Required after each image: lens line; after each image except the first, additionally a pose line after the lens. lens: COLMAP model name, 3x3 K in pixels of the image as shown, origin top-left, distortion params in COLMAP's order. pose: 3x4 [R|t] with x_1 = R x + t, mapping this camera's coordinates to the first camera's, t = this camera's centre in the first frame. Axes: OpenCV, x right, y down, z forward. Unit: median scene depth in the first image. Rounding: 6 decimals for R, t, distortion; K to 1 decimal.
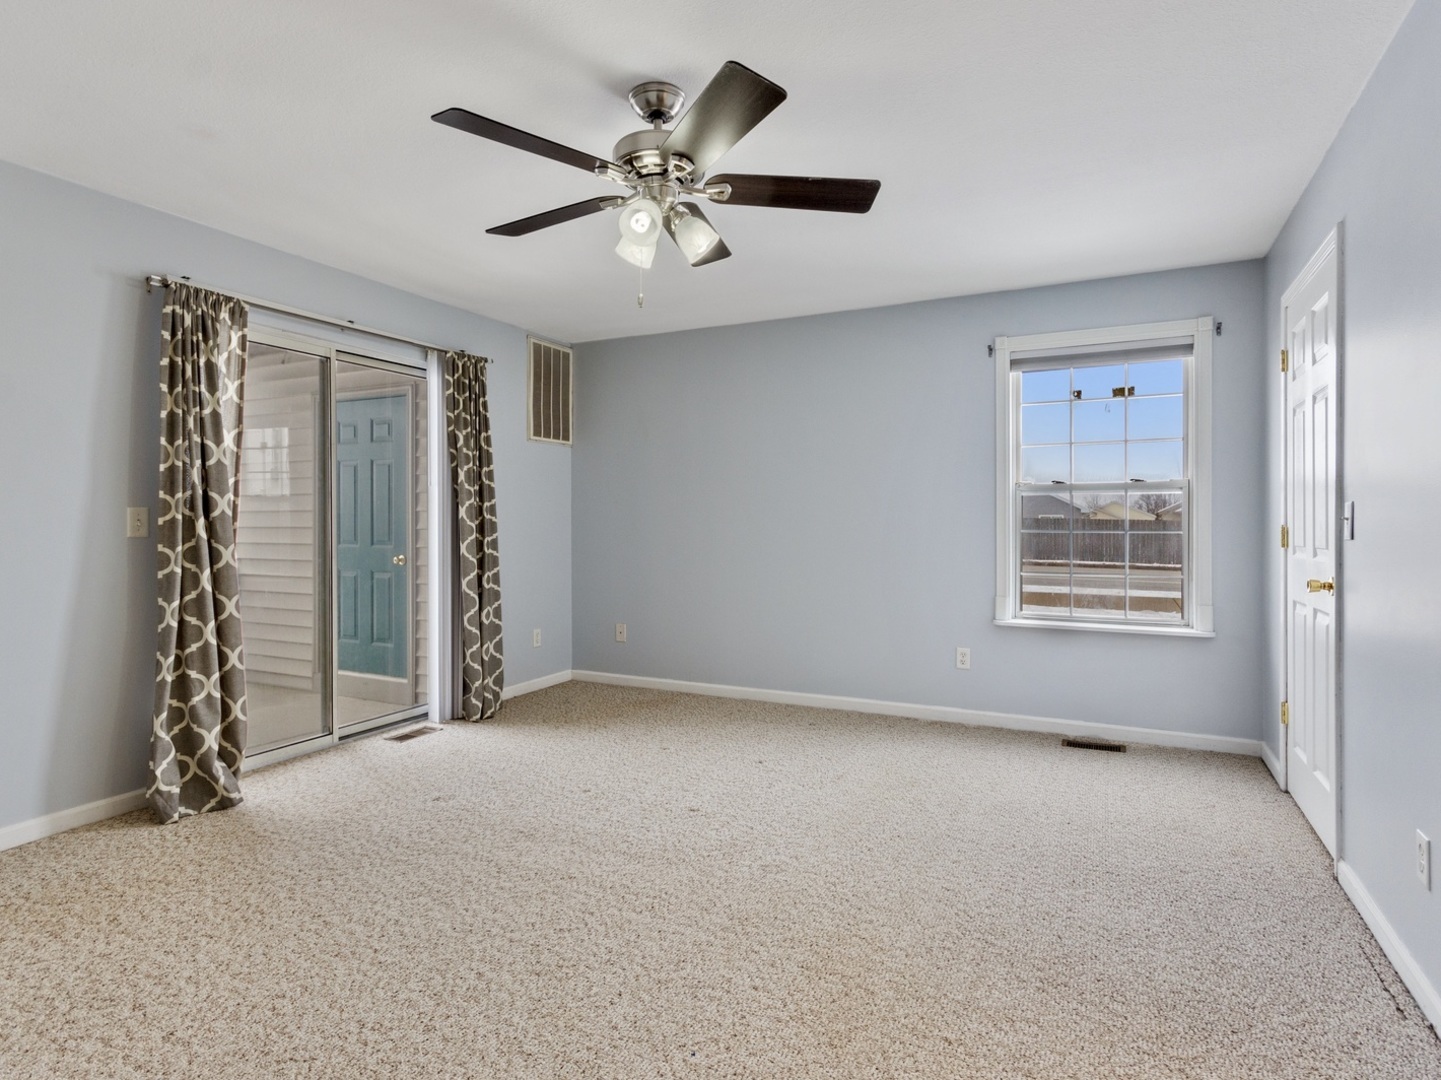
lens RADIAL K [[782.1, 0, 722.7], [0, 782.1, 524.4], [0, 0, 1]] dist [0.022685, 0.000269]
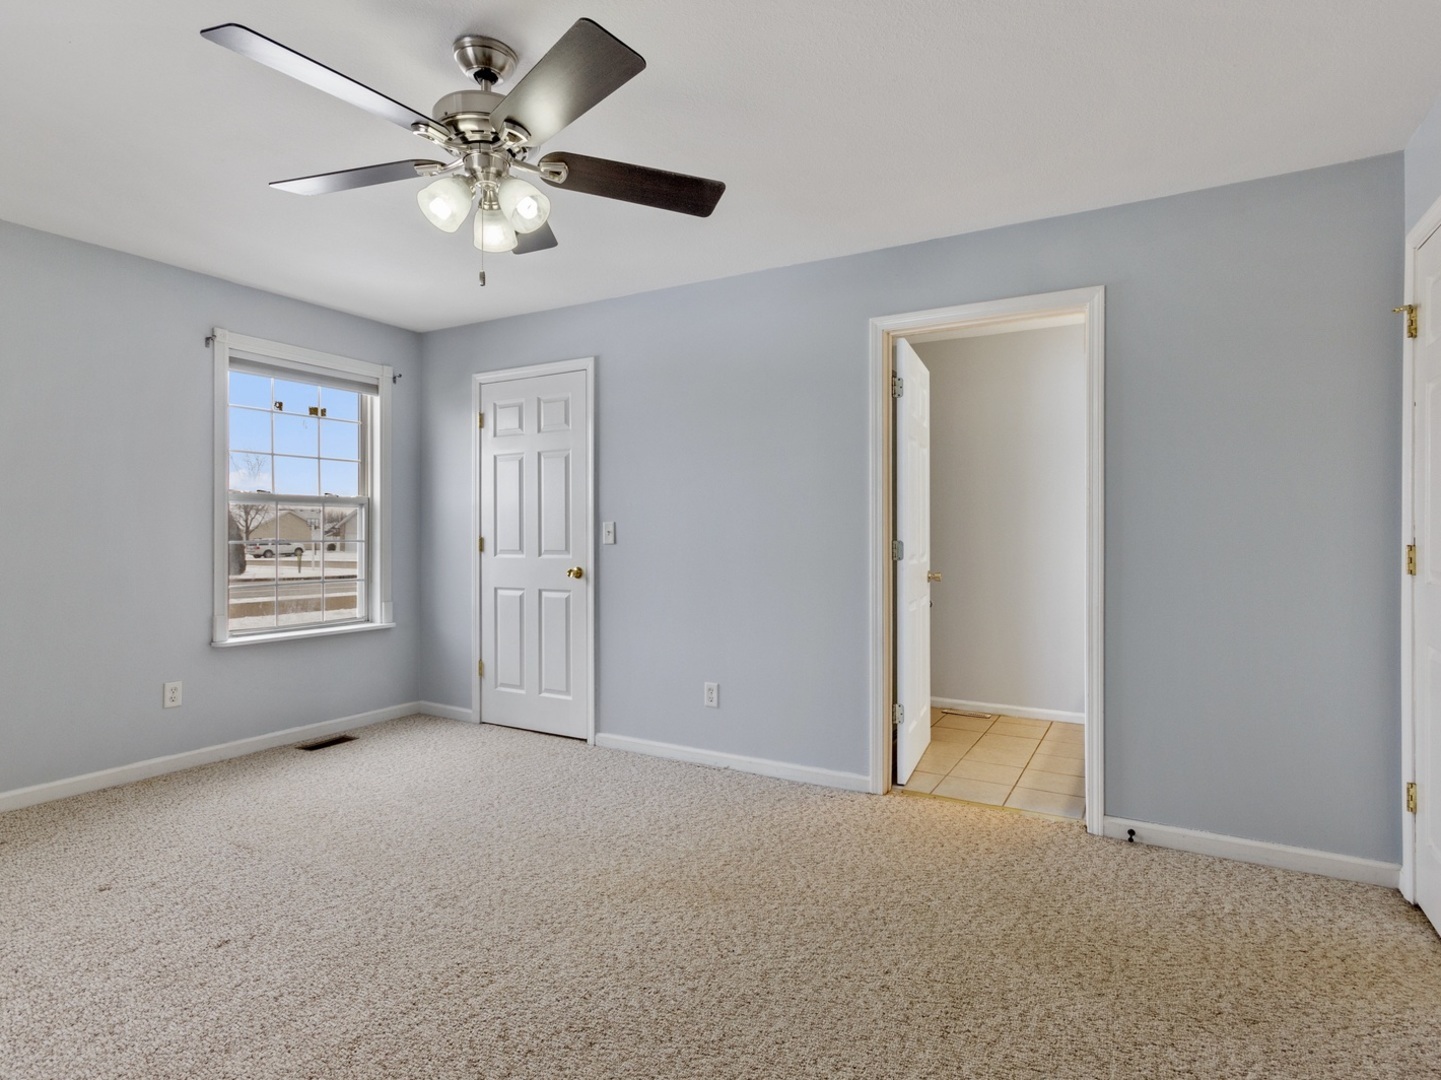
lens RADIAL K [[782.1, 0, 722.7], [0, 782.1, 524.4], [0, 0, 1]] dist [0.022685, 0.000269]
pose [[0.050152, 0.020106, 0.998539, -0.579765], [-0.001038, 0.999798, -0.020080, 0.006829], [-0.998741, -0.000029, 0.050162, 0.423567]]
